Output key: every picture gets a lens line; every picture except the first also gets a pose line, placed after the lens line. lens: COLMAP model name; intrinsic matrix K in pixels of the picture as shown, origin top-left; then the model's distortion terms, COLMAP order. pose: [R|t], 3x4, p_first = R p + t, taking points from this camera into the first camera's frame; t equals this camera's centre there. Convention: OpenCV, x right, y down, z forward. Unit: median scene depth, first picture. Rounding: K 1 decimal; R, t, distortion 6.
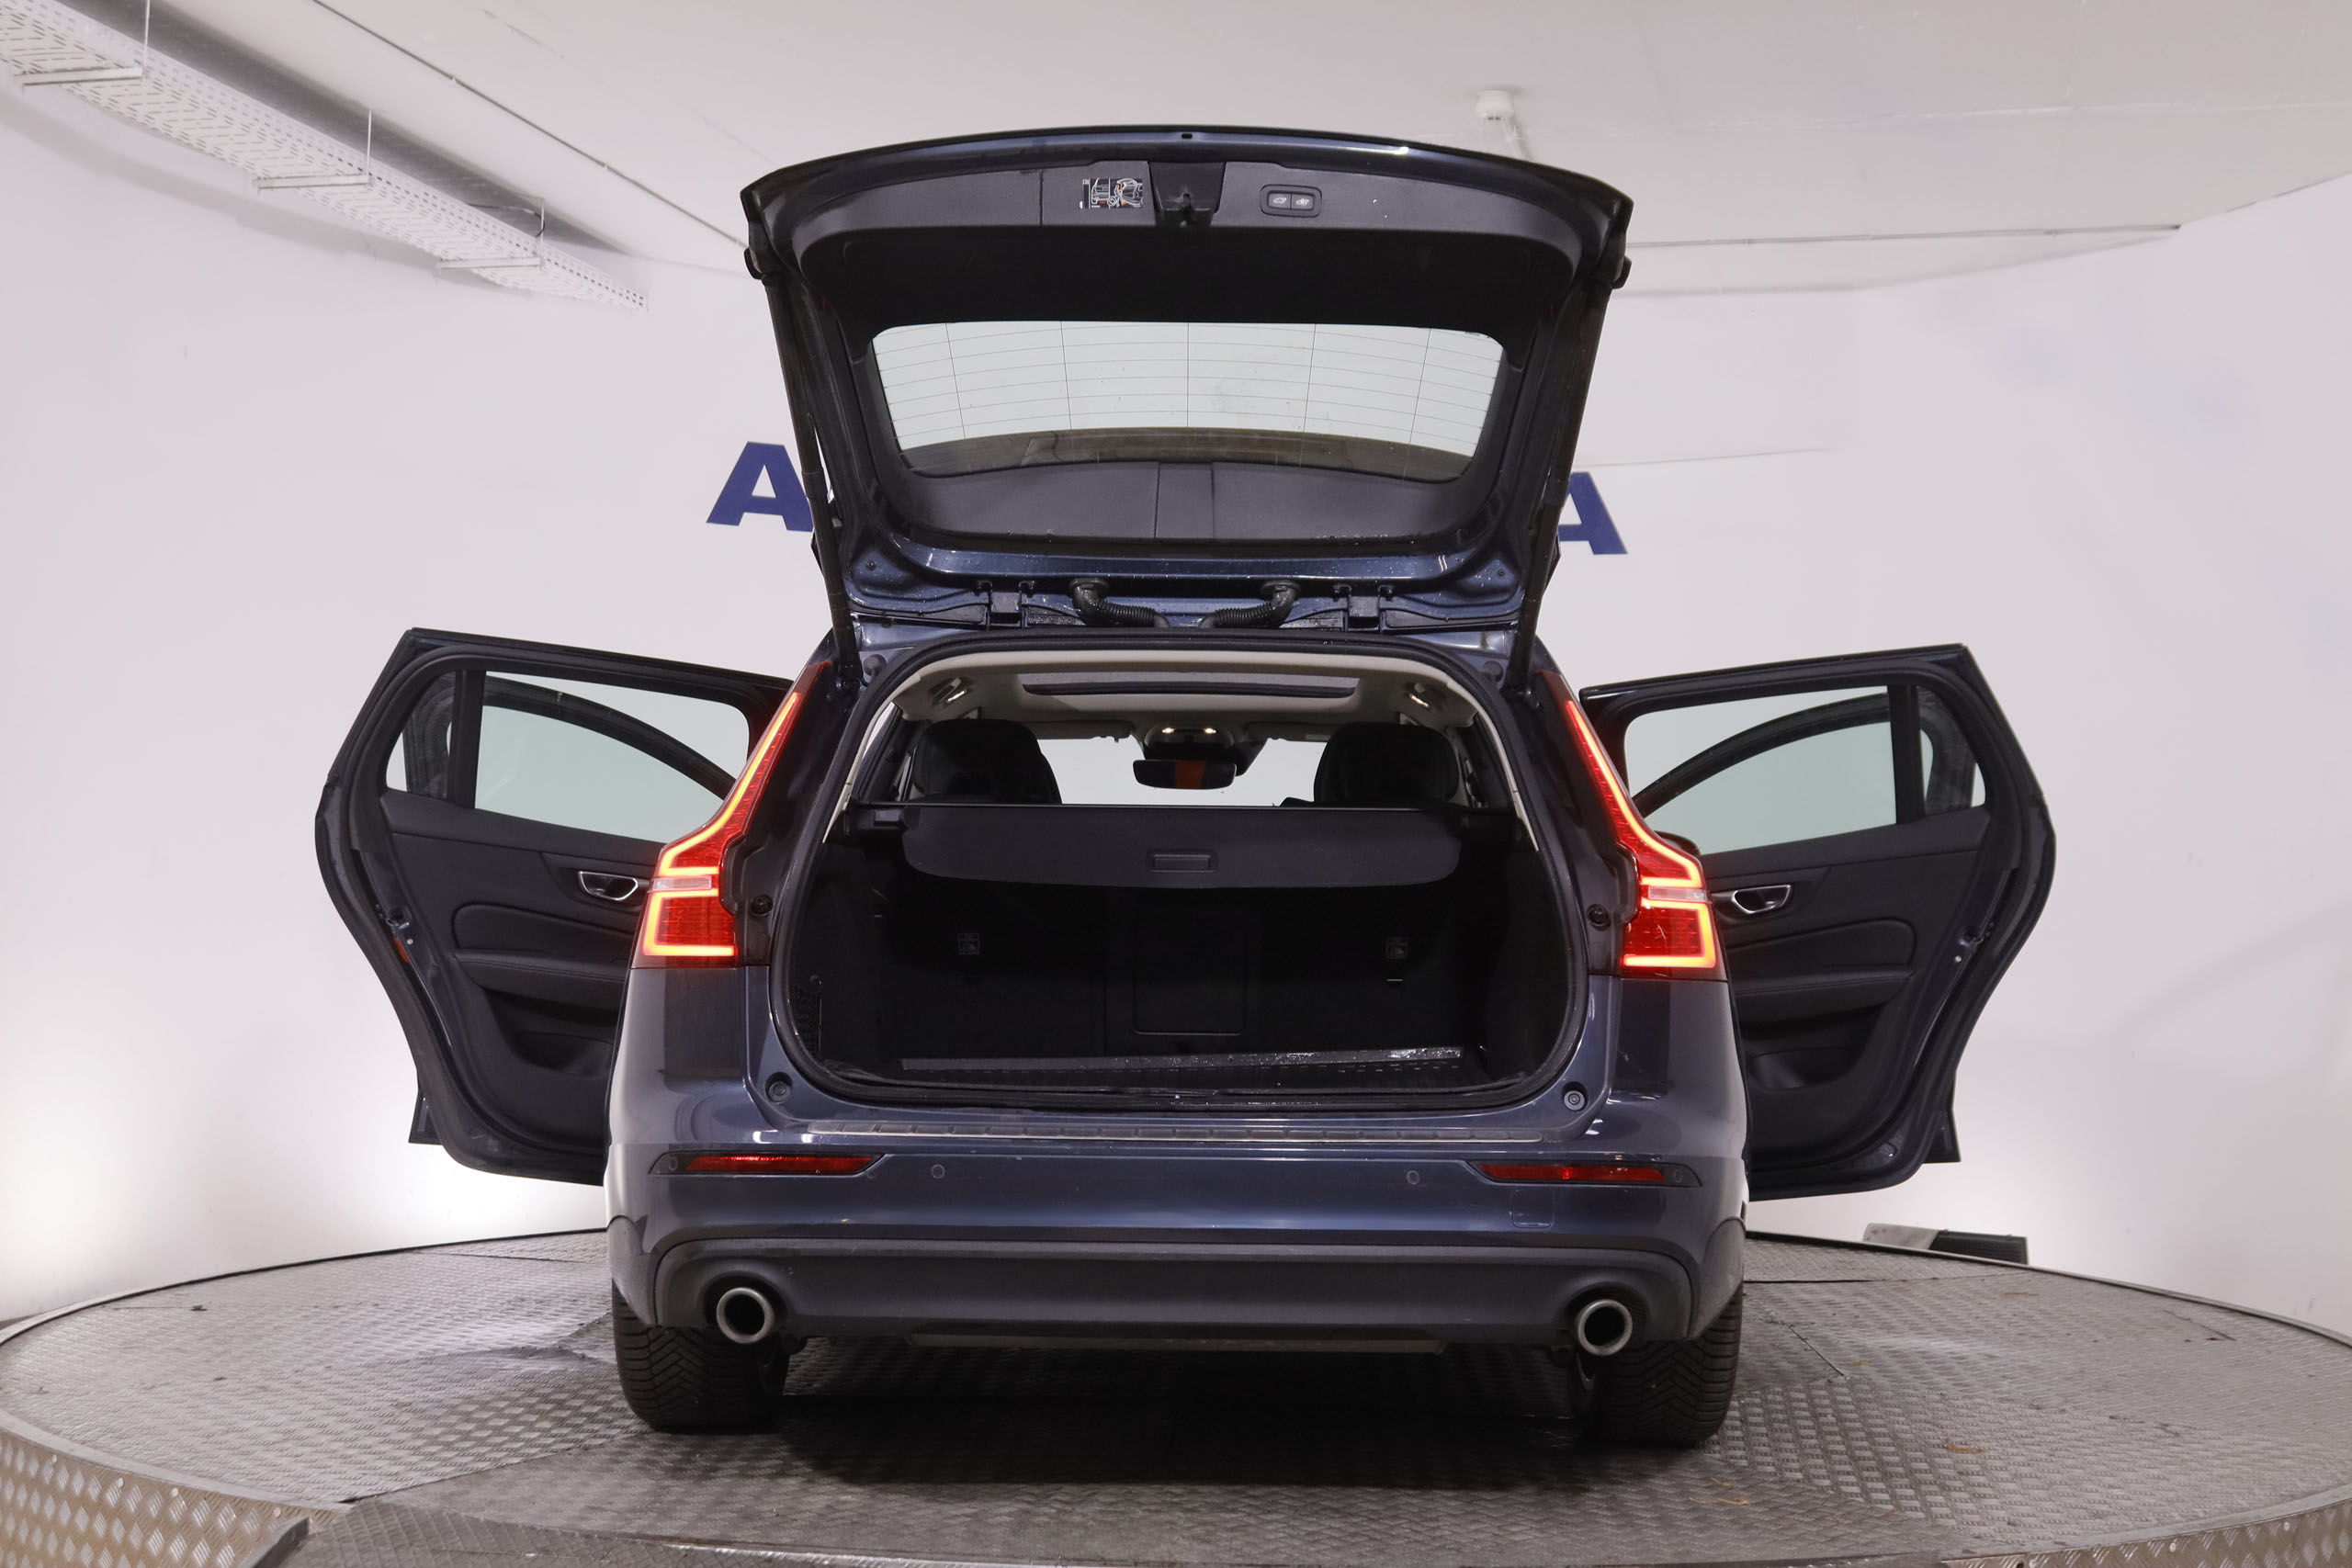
lens RADIAL K [[3021.2, 0, 1191.9], [0, 3021.2, 782.0], [0, 0, 1]] dist [-0.060119, 0.000000]
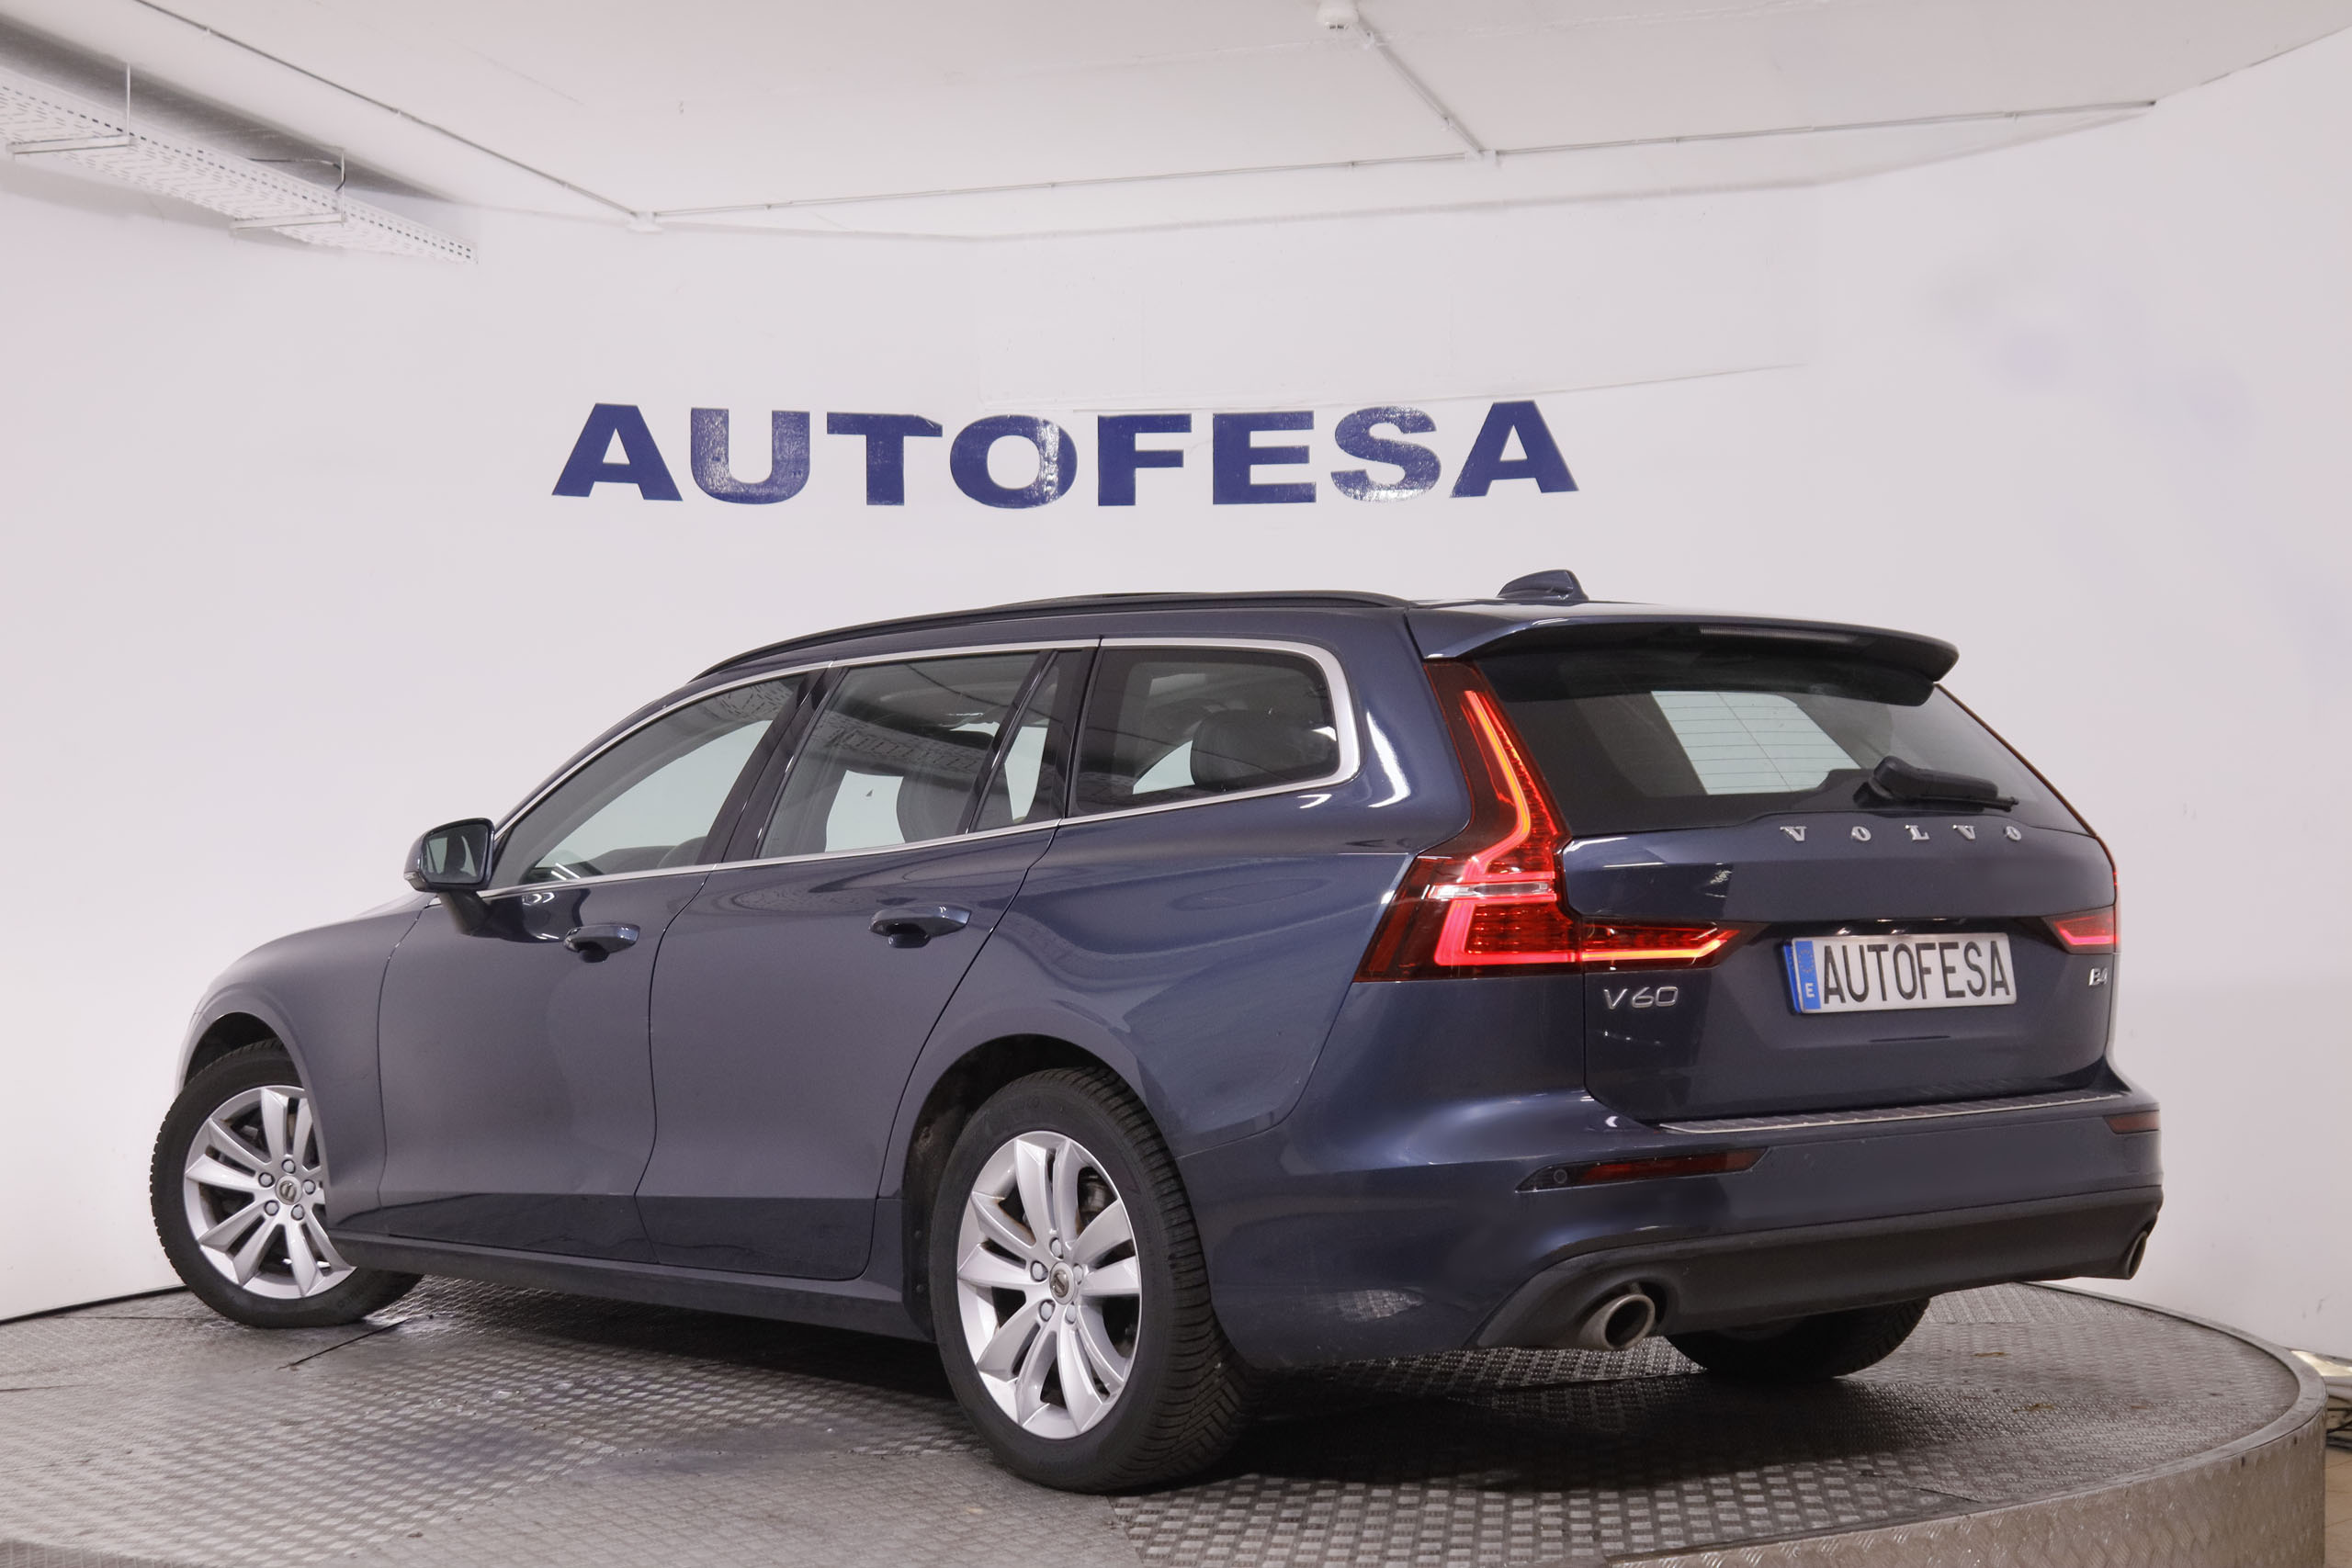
lens RADIAL K [[3551.8, 0, 1230.9], [0, 3551.8, 718.0], [0, 0, 1]] dist [-0.046029, 0.000000]
pose [[0.998867, -0.036039, -0.031088, 0.095398], [0.035757, 0.999315, -0.009550, -0.002355], [0.031411, 0.008427, 0.999471, -0.071095]]
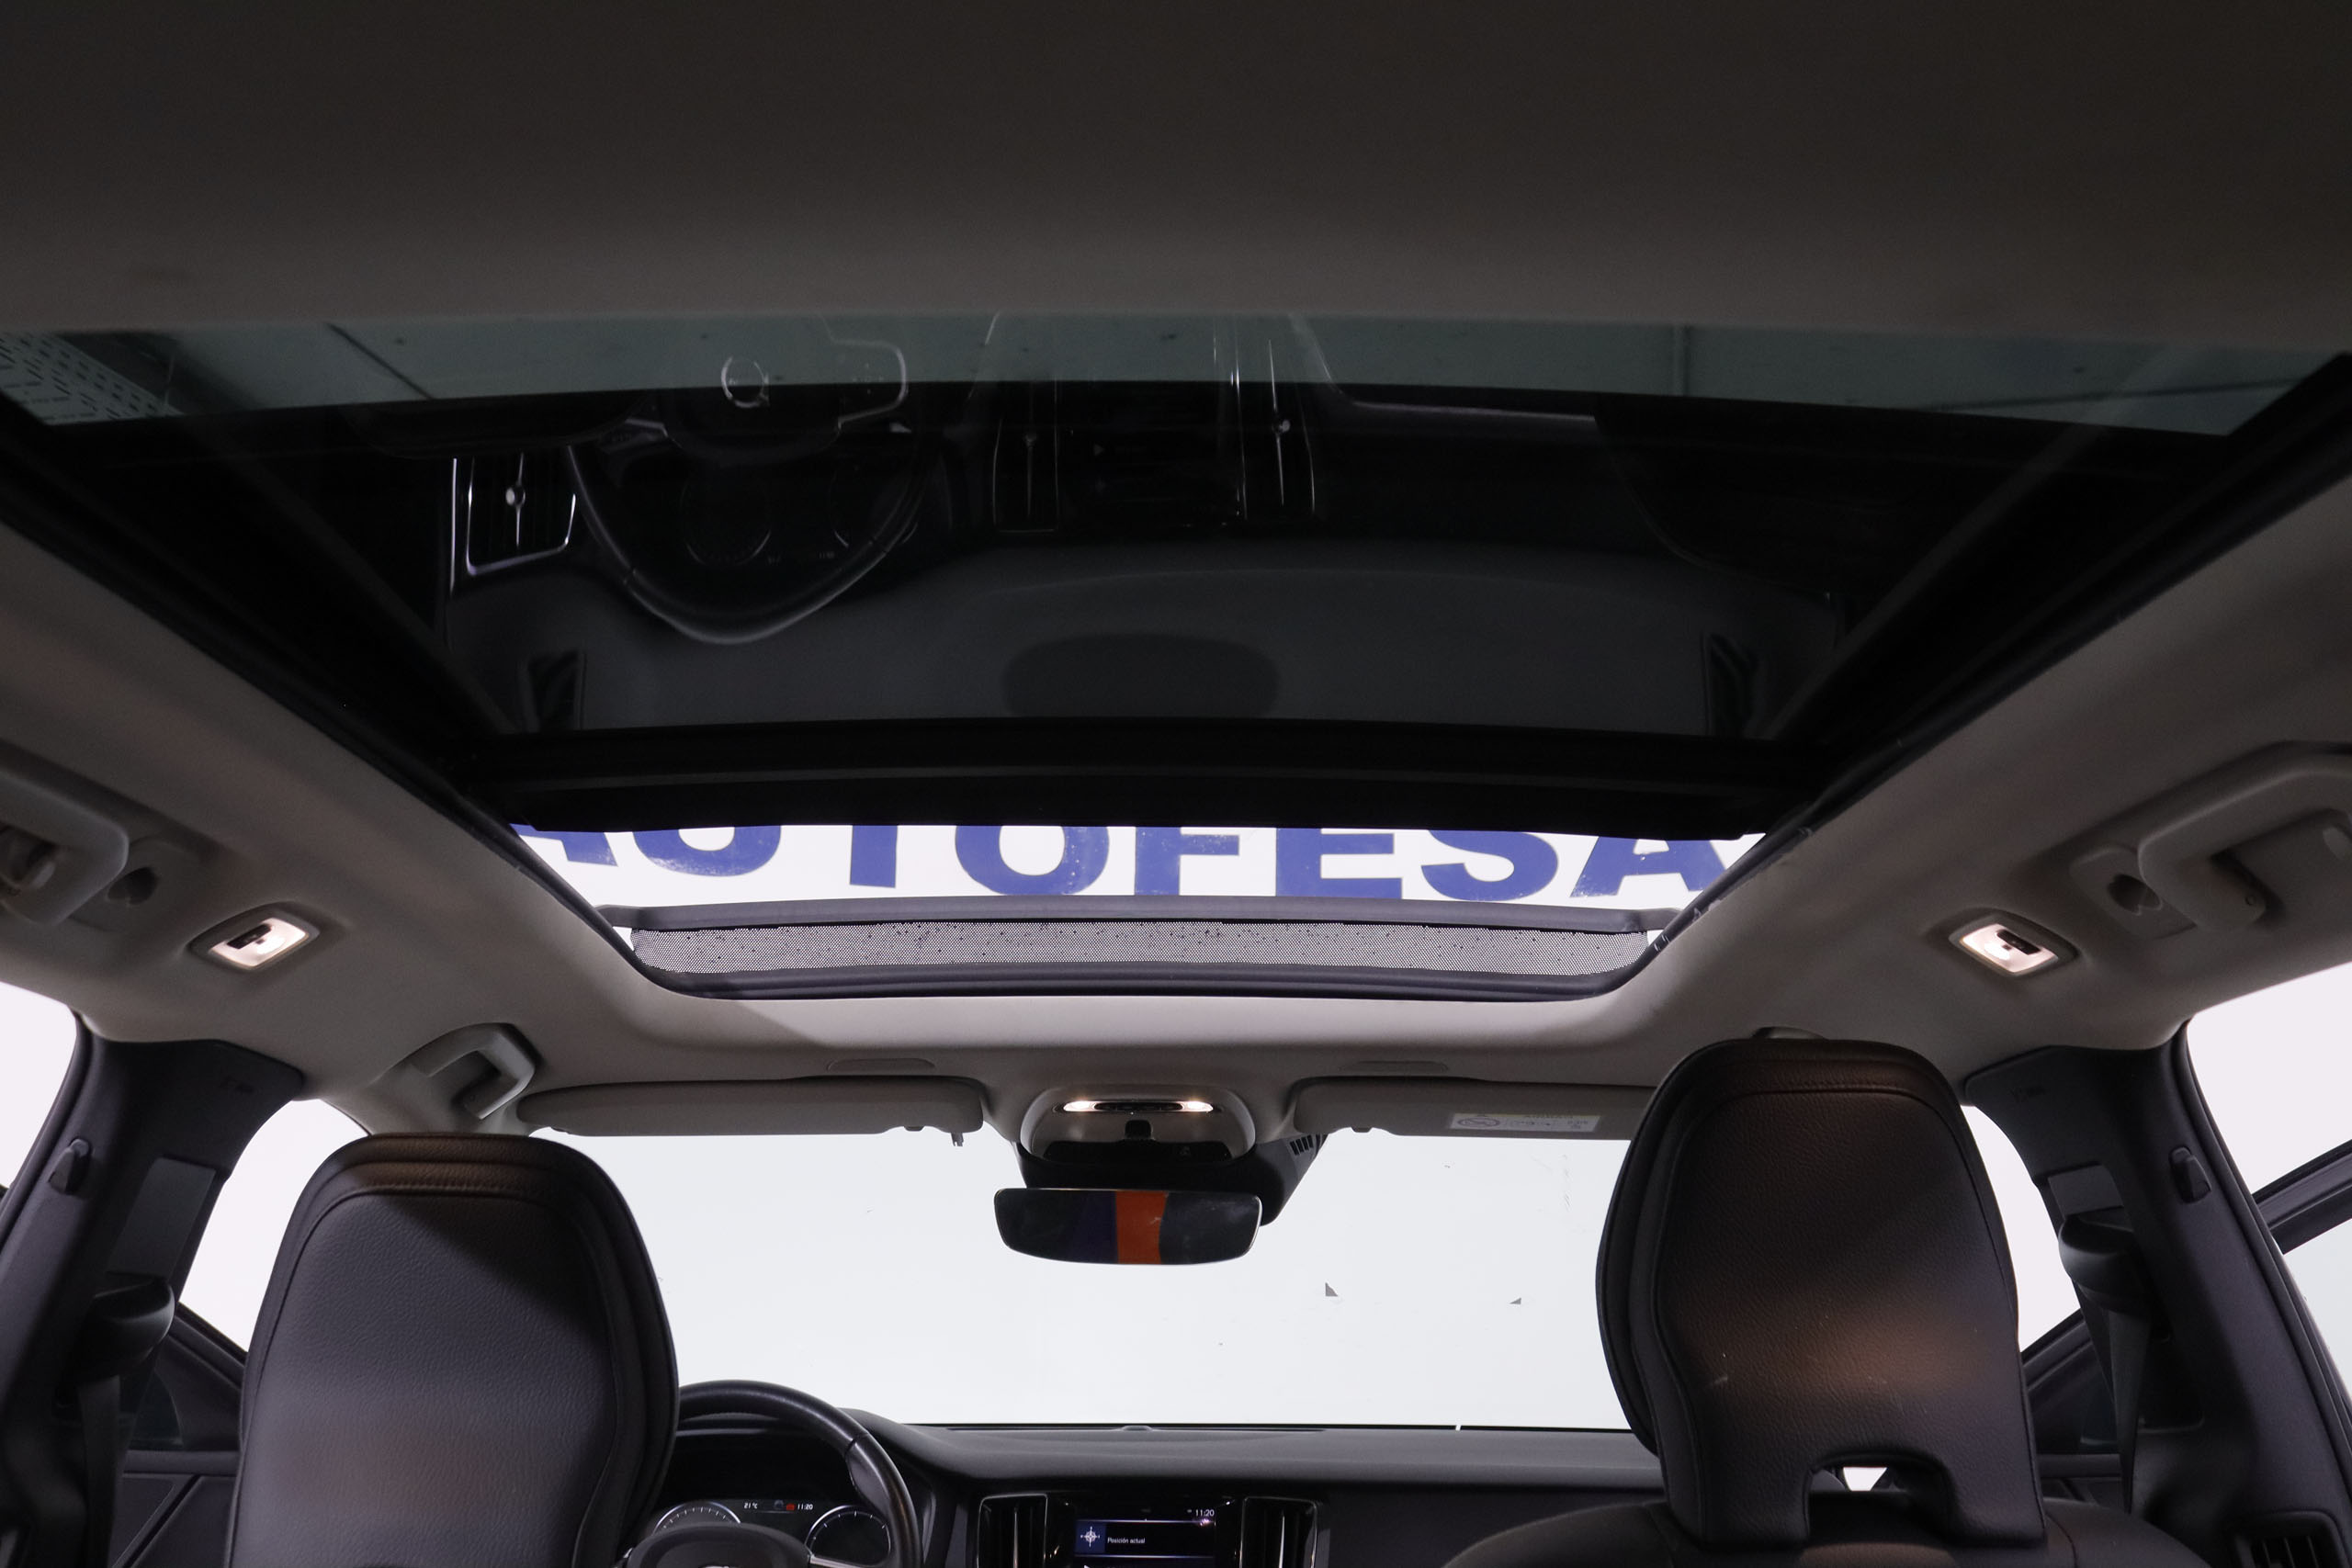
lens RADIAL K [[2114.7, 0, 1176.4], [0, 2114.7, 785.0], [0, 0, 1]] dist [-0.085666, 0.000000]
pose [[0.999704, -0.006951, 0.023334, -0.001768], [0.011236, 0.981942, -0.188846, -0.006048], [-0.021600, 0.189052, 0.981730, 0.643677]]
